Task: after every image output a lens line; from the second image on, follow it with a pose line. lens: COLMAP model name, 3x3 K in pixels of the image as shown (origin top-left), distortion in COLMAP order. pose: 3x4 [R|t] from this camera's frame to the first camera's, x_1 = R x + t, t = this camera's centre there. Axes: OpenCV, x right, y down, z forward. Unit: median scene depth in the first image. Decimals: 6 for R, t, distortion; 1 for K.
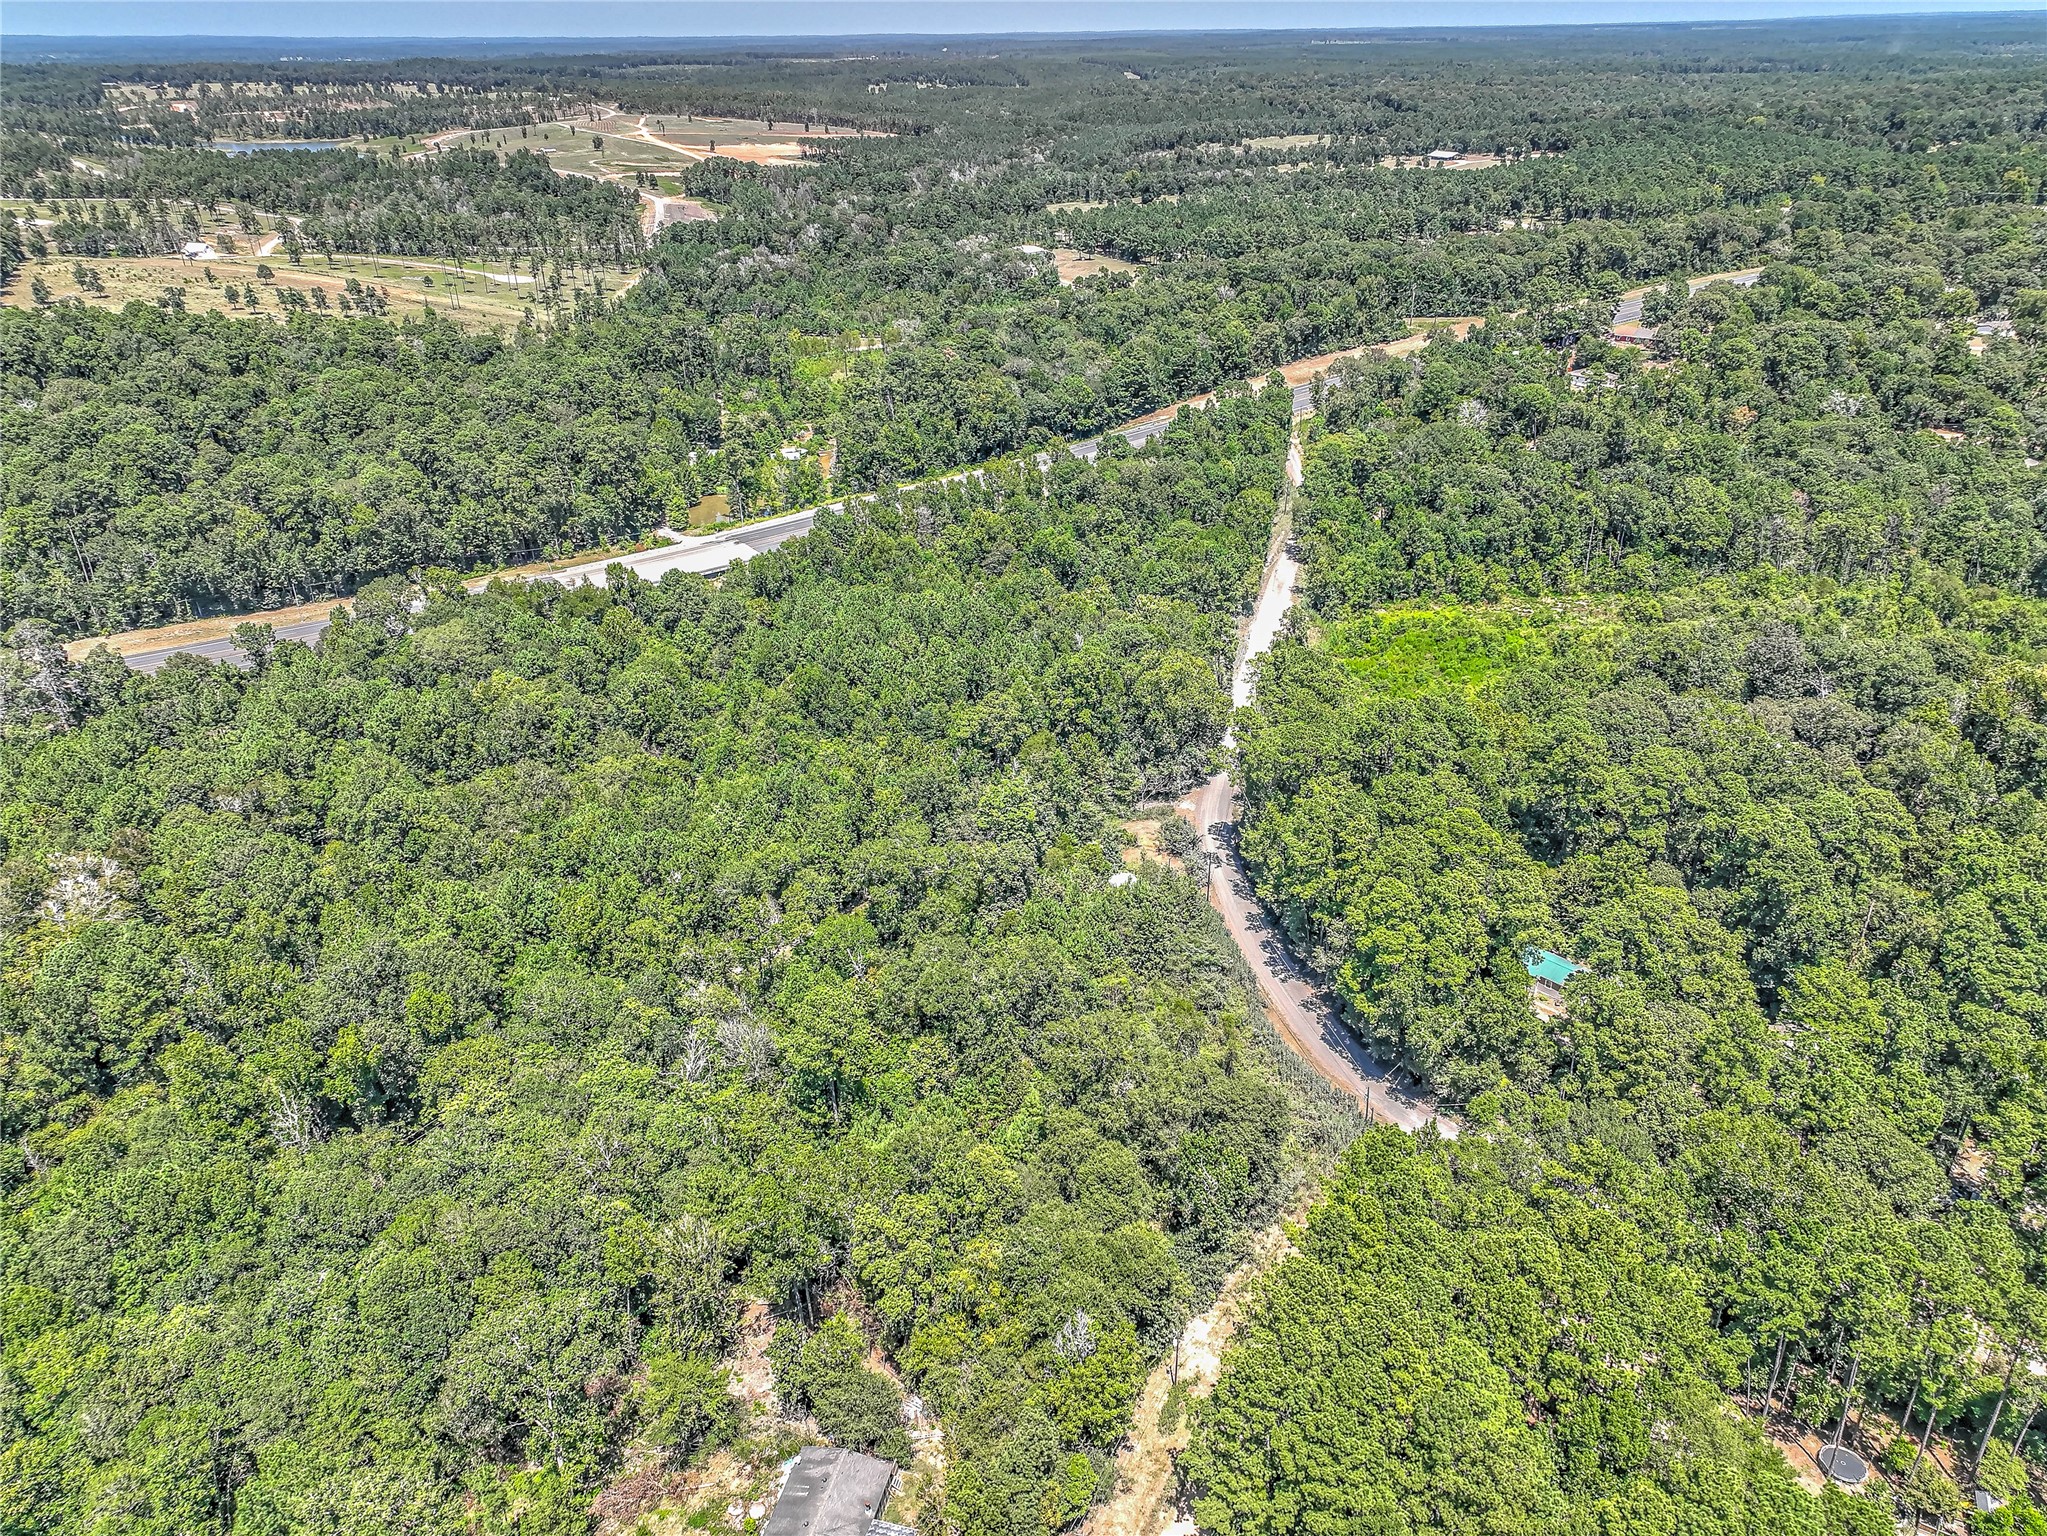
lens RADIAL K [[1437.2, 0, 1023.5], [0, 1437.2, 768.0], [0, 0, 1]] dist [0.011385, 0.022329]
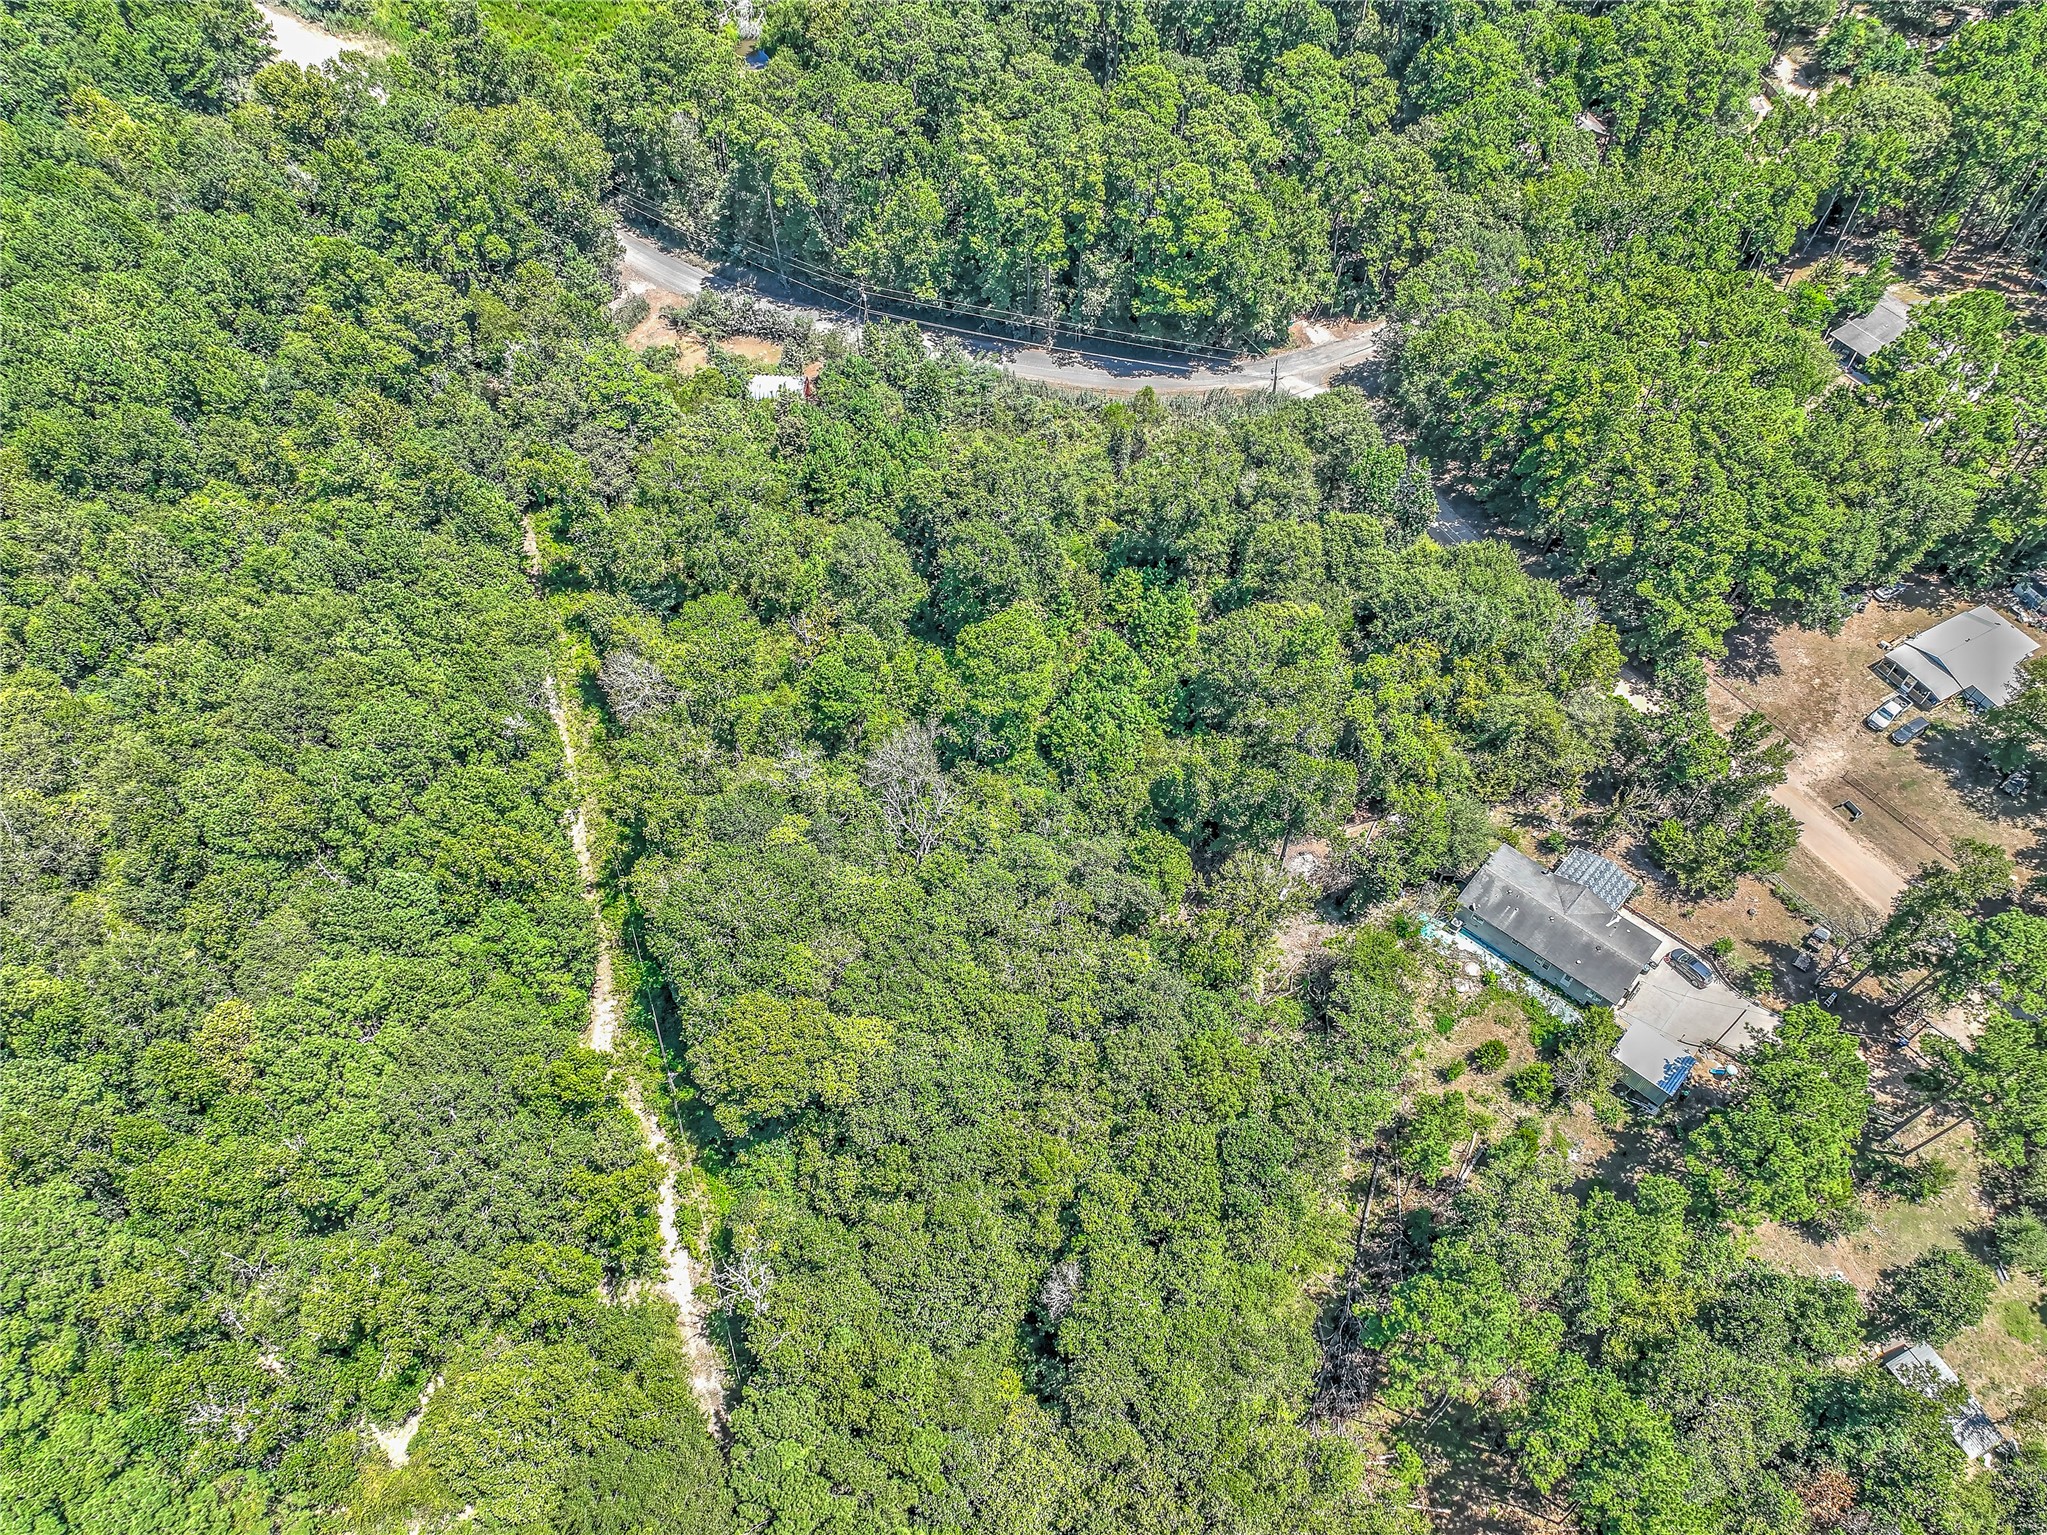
lens RADIAL K [[1437.2, 0, 1023.5], [0, 1437.2, 767.5], [0, 0, 1]] dist [0.011385, 0.022329]
pose [[0.463024, -0.698288, 0.545896, -0.254745], [0.399853, 0.714225, 0.574456, -0.098210], [-0.791029, -0.047709, 0.609916, 0.204570]]
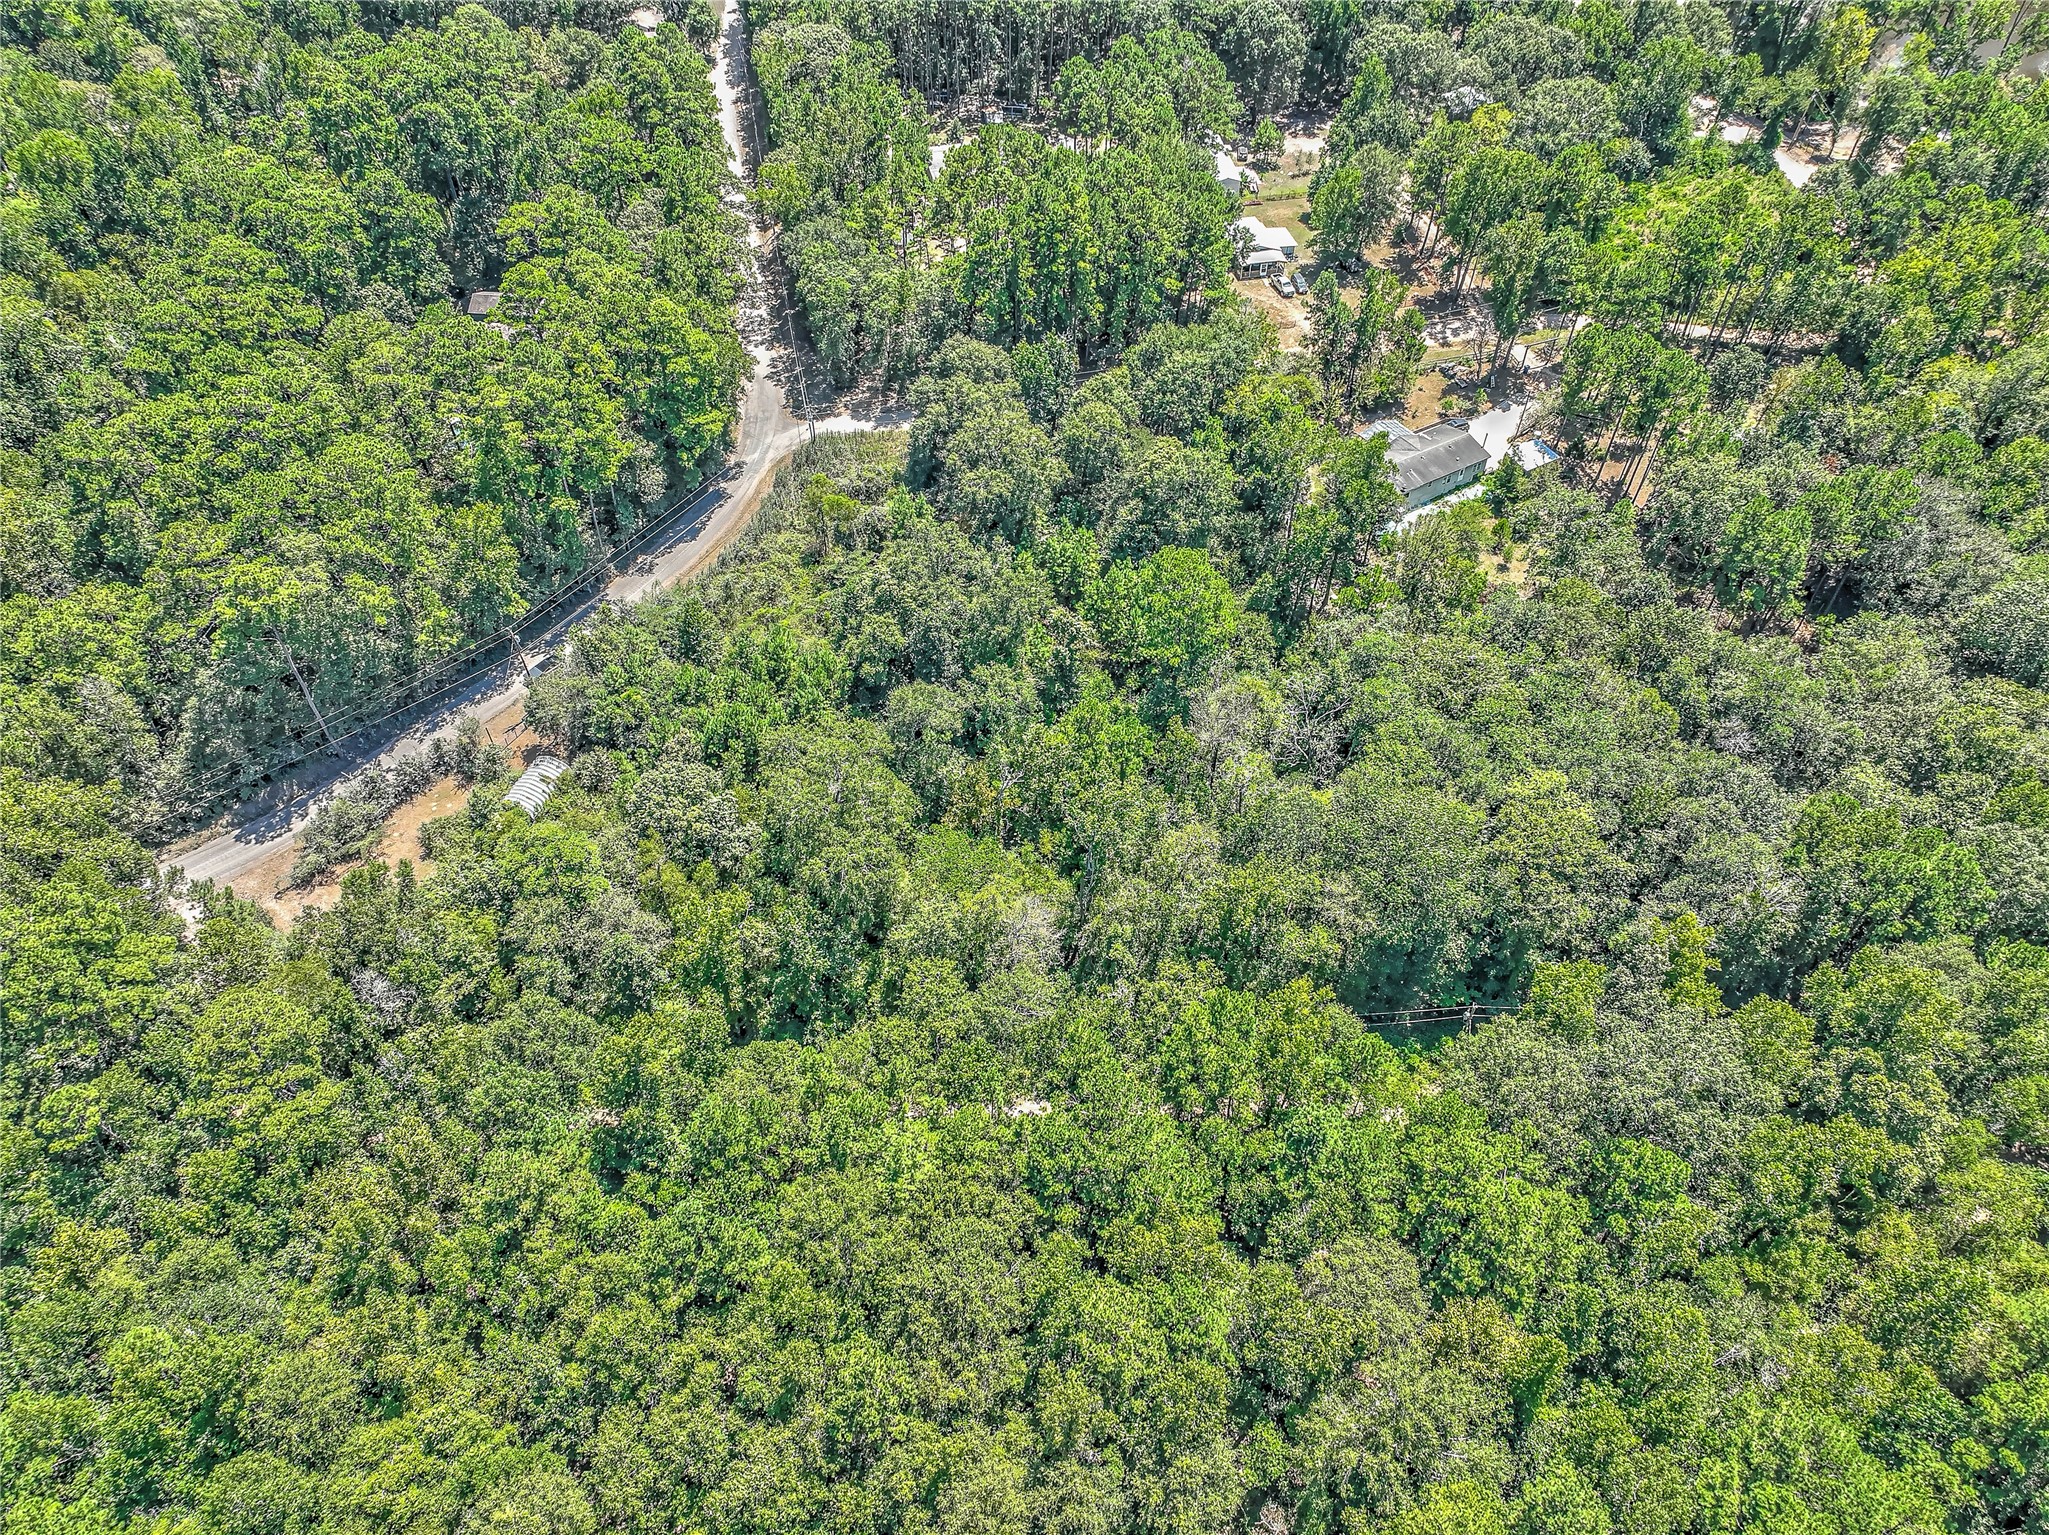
lens RADIAL K [[1438.6, 0, 1024.5], [0, 1438.6, 767.5], [0, 0, 1]] dist [0.011385, 0.022329]
pose [[-0.713840, -0.494012, 0.496371, -0.227697], [0.333307, 0.383698, 0.861210, -0.229980], [-0.615905, 0.780210, -0.109241, 0.507510]]
